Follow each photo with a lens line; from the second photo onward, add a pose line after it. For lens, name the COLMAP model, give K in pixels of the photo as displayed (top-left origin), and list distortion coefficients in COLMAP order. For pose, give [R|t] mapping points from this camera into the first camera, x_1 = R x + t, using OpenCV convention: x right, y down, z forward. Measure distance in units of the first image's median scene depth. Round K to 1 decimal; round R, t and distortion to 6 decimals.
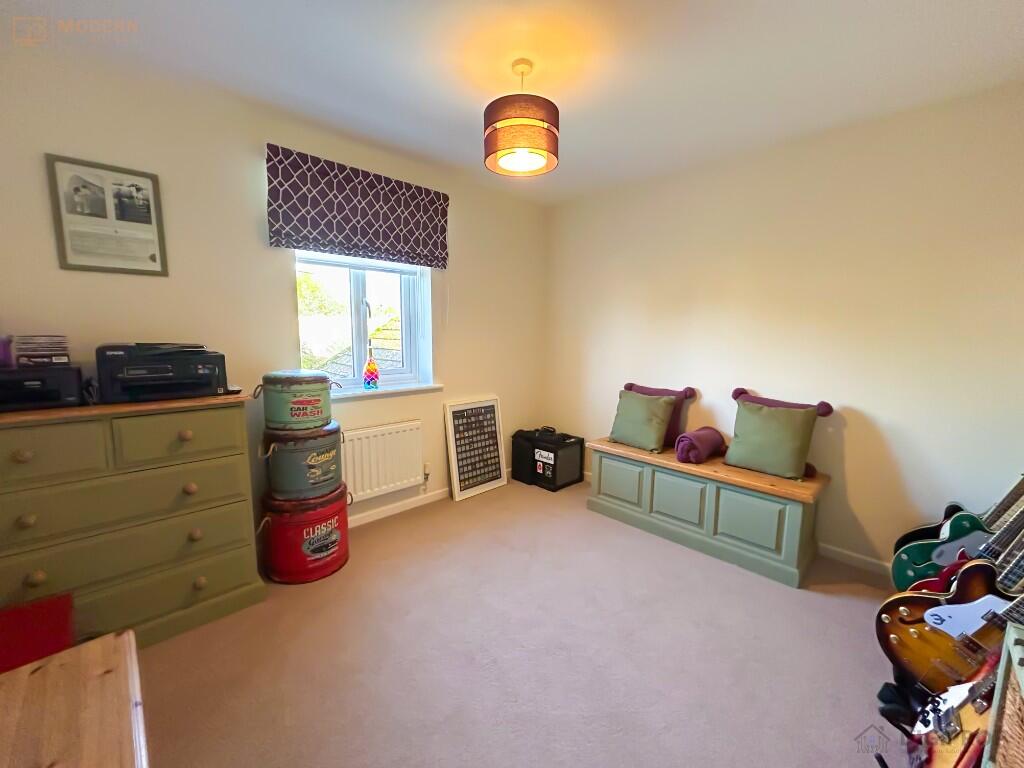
lens RADIAL K [[422.8, 0, 515.2], [0, 422.8, 384.3], [0, 0, 1]] dist [-0.001252, -0.000732]
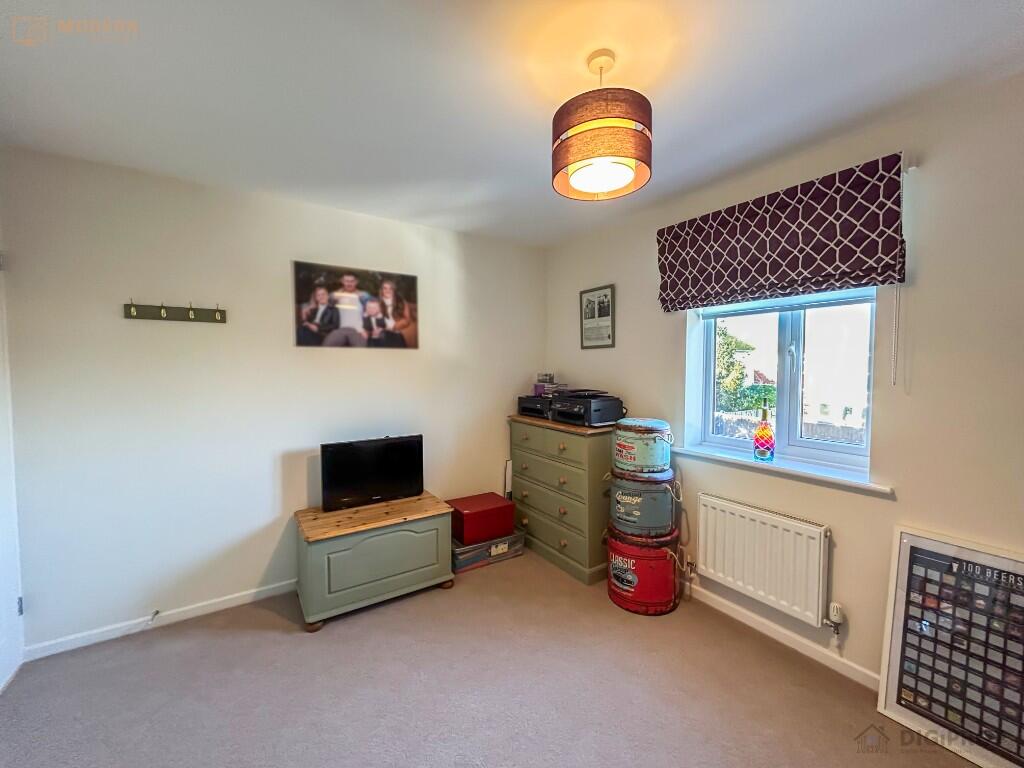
lens RADIAL K [[397.2, 0, 507.0], [0, 397.2, 388.9], [0, 0, 1]] dist [0.000989, 0.000538]
pose [[-0.183172, 0.039149, -0.982301, 0.488413], [-0.132956, 0.989040, 0.064210, -0.108829], [0.974049, 0.142364, -0.175959, 0.661414]]
